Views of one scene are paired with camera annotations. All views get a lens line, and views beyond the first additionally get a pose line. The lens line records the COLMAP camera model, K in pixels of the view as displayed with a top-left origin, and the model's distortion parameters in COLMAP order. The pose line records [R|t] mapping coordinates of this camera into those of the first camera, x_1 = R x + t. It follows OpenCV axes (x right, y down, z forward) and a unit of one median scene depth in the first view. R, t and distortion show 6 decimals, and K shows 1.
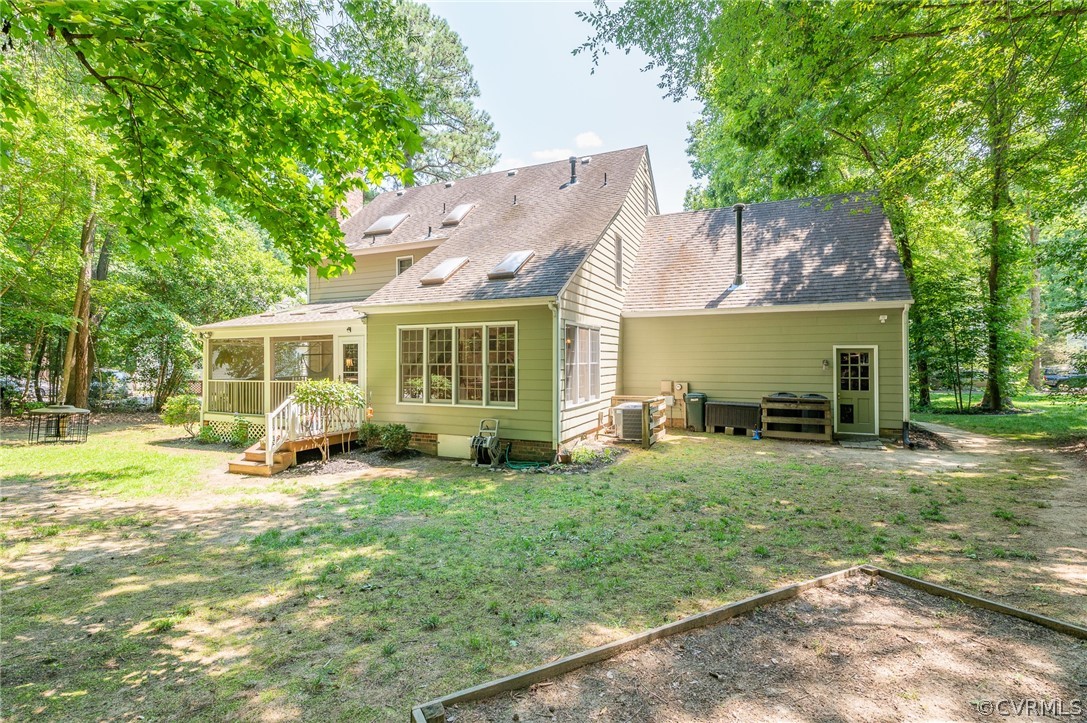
lens RADIAL K [[497.3, 0, 542.0], [0, 497.3, 363.6], [0, 0, 1]] dist [-0.011170, -0.001531]
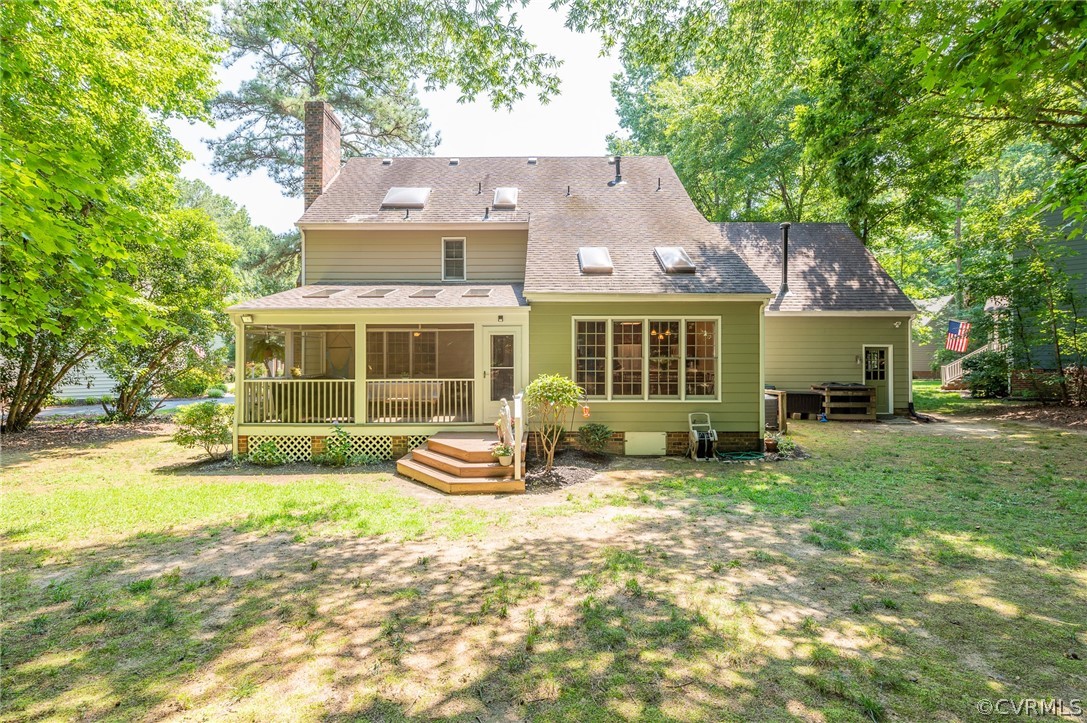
lens RADIAL K [[497.3, 0, 541.3], [0, 497.3, 364.2], [0, 0, 1]] dist [-0.011170, -0.001531]
pose [[0.914993, -0.002944, 0.403458, -0.703310], [0.001129, 0.999988, 0.004736, 0.007216], [-0.403468, -0.003877, 0.914986, 0.186395]]
